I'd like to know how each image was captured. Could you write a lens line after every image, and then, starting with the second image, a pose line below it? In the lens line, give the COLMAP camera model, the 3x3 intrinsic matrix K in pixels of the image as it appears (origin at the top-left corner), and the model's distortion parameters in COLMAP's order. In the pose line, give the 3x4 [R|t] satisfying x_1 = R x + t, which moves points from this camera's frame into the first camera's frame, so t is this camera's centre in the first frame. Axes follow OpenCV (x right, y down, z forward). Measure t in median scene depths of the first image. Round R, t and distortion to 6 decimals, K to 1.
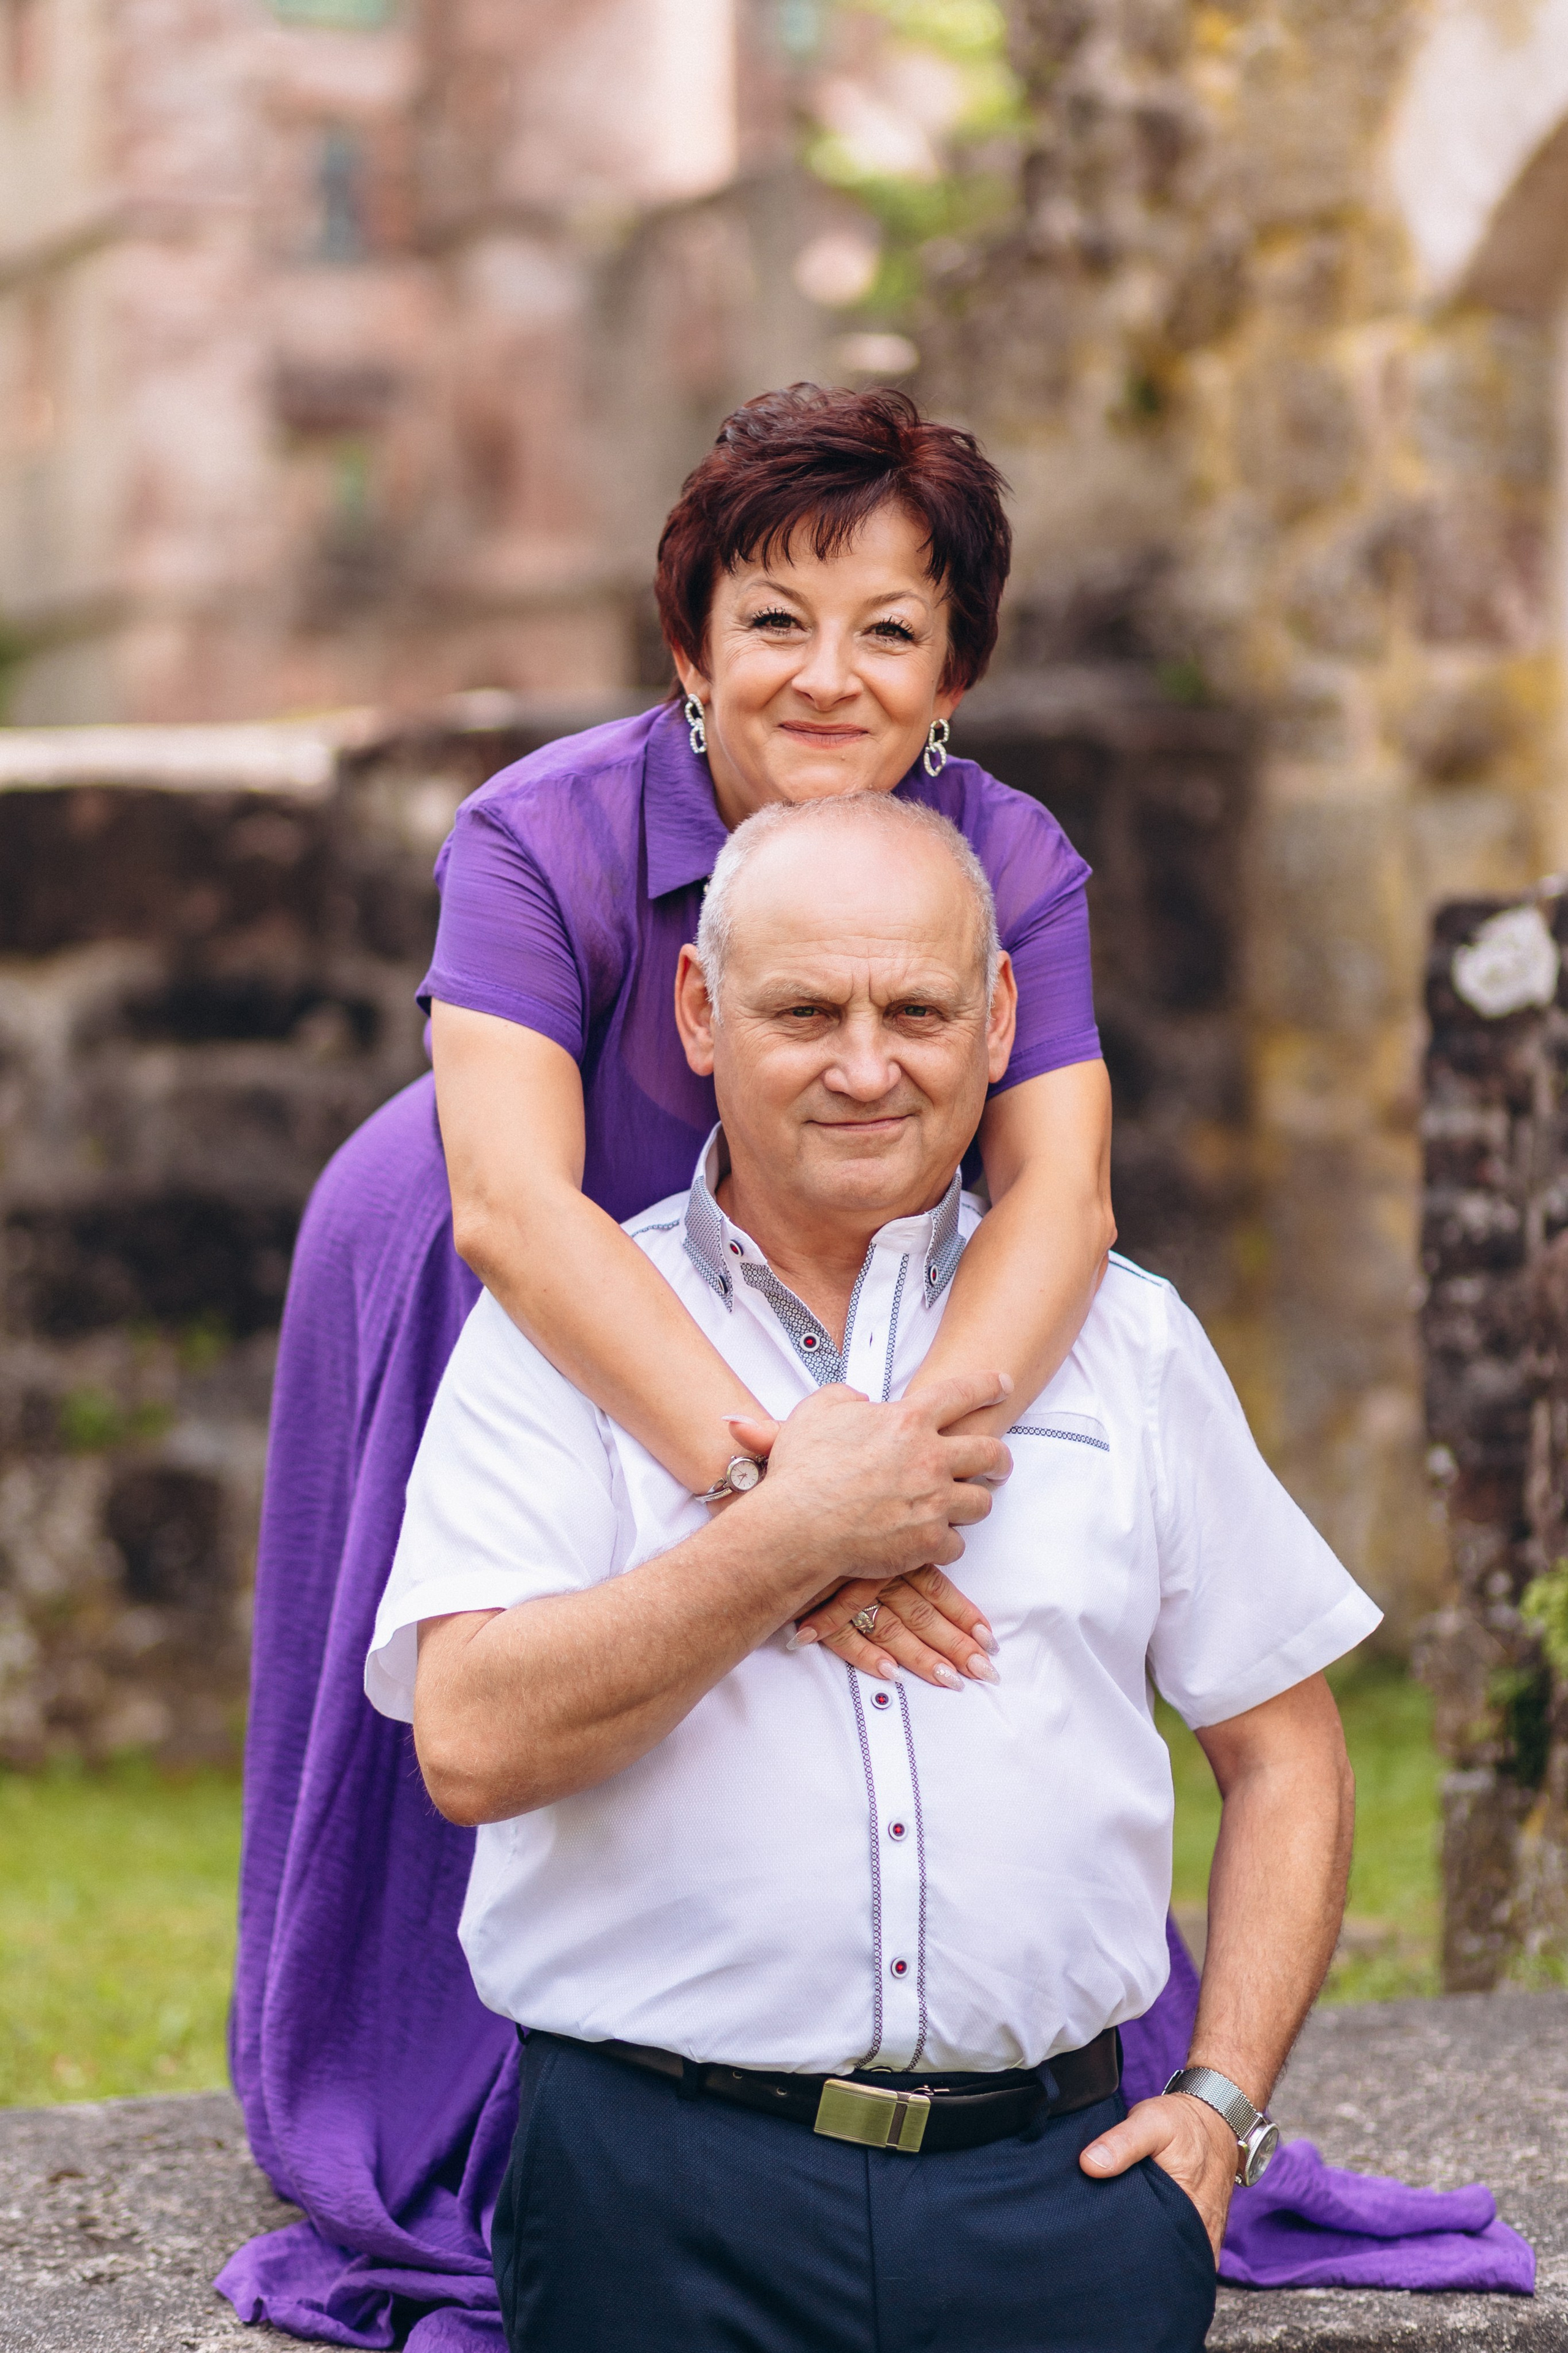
lens RADIAL K [[5802.8, 0, 851.3], [0, 5802.8, 1096.9], [0, 0, 1]] dist [0.083581, -0.253592]
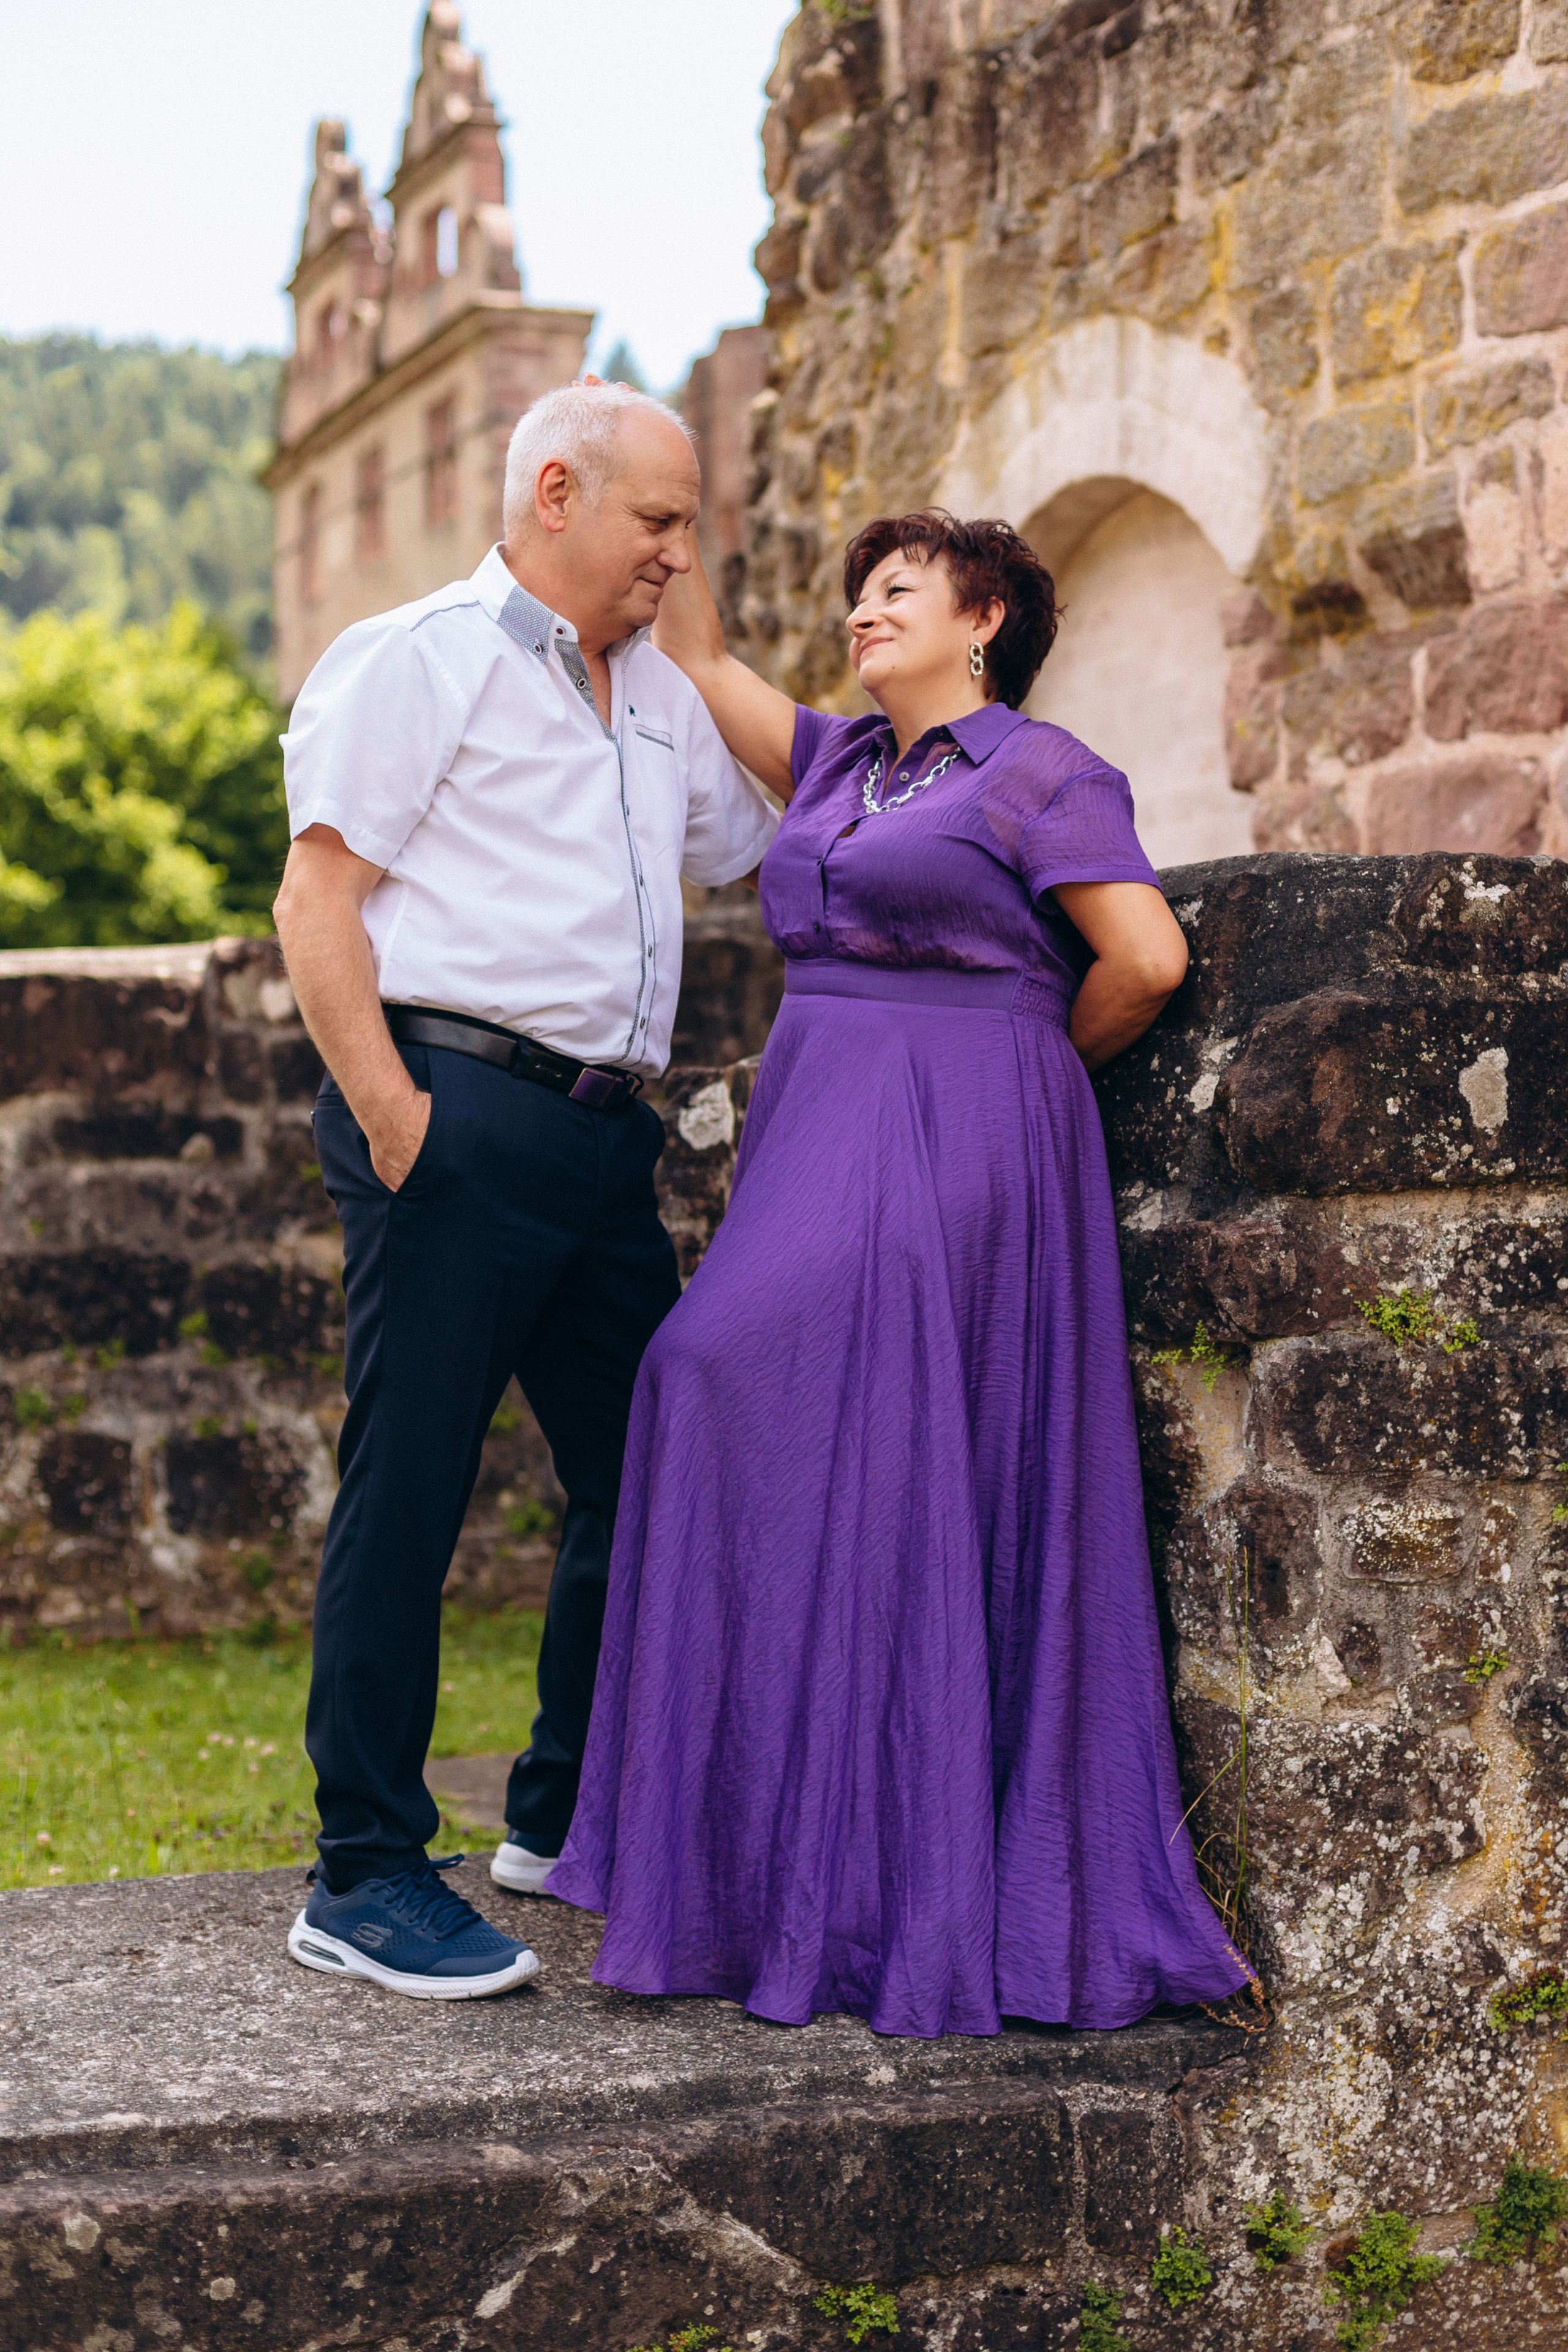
lens RADIAL K [[3730.9, 0, 842.7], [0, 3730.9, 1027.3], [0, 0, 1]] dist [-0.001857, -0.053987]
pose [[0.999392, -0.001070, -0.034863, 0.179939], [-0.000168, 0.999370, -0.035498, -0.012547], [0.034879, 0.035482, 0.998761, 0.071178]]
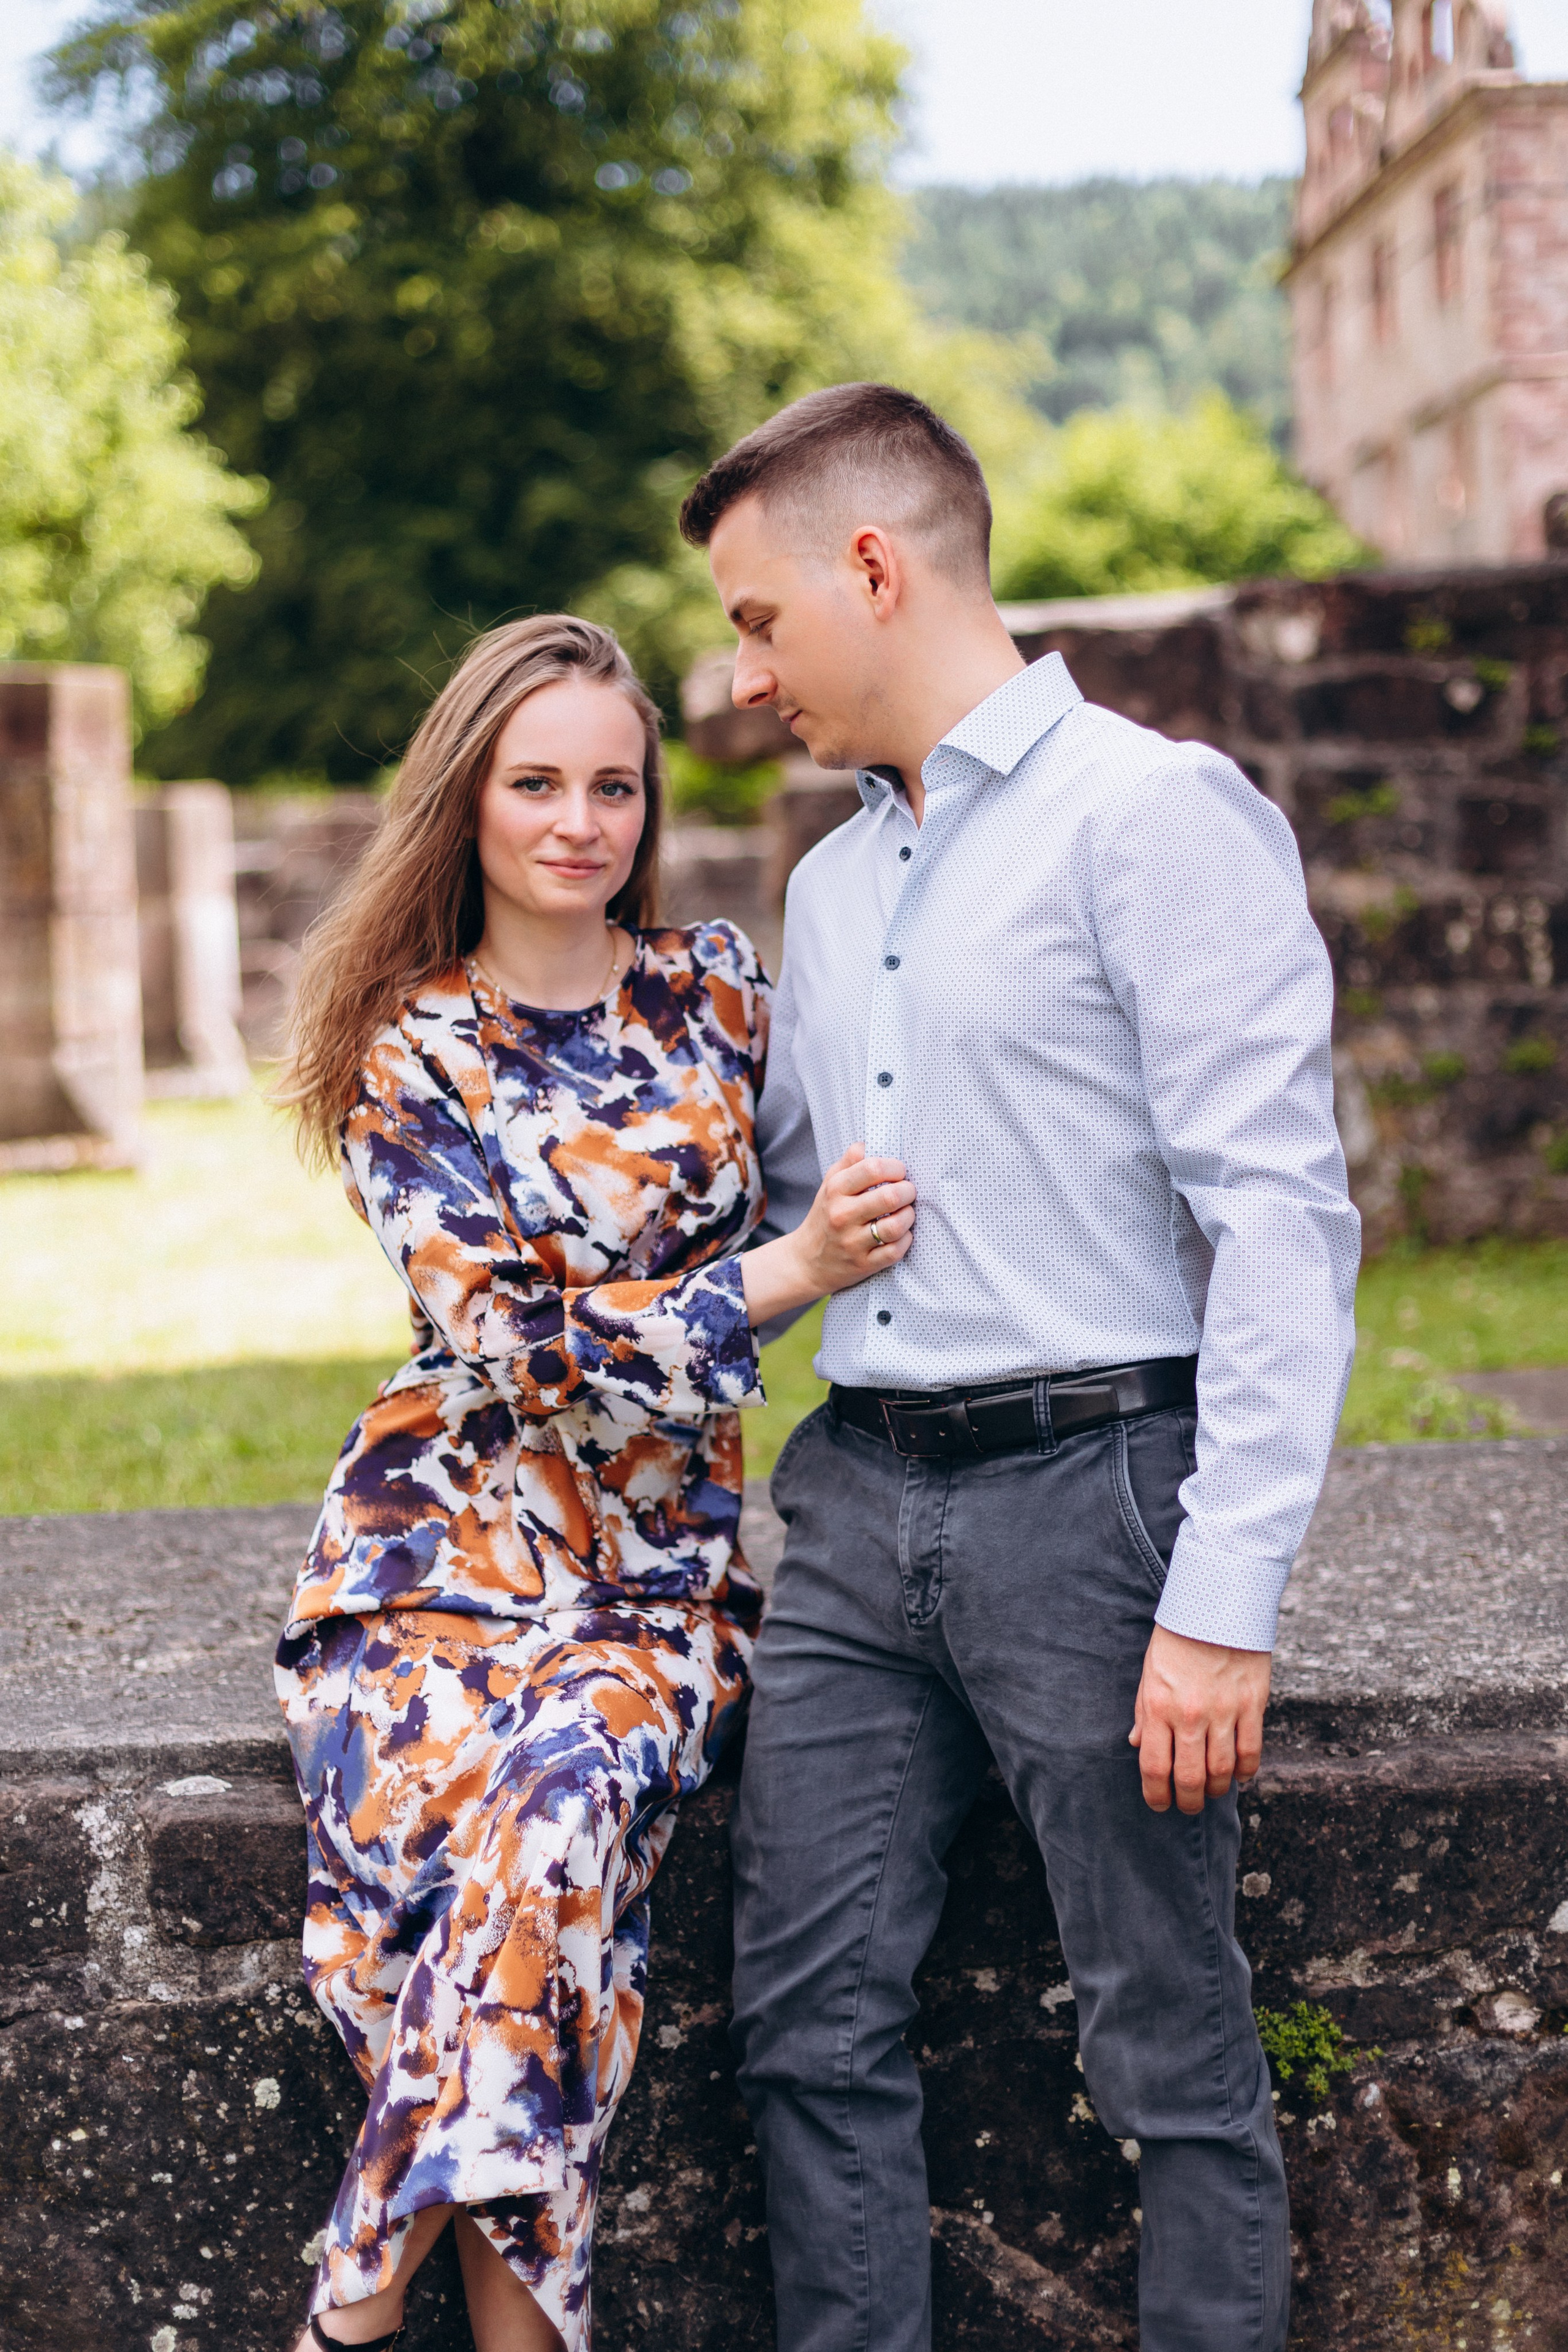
lens RADIAL K [[3372.7, 0, 784.1], [0, 3372.7, 1174.0], [0, 0, 1]] dist [-0.023294, 0.018805]
pose [[0.941931, -0.010333, -0.335649, 0.156433], [0.037314, 0.996557, 0.074036, 0.032345], [0.333728, -0.082262, 0.939073, 0.216521]]
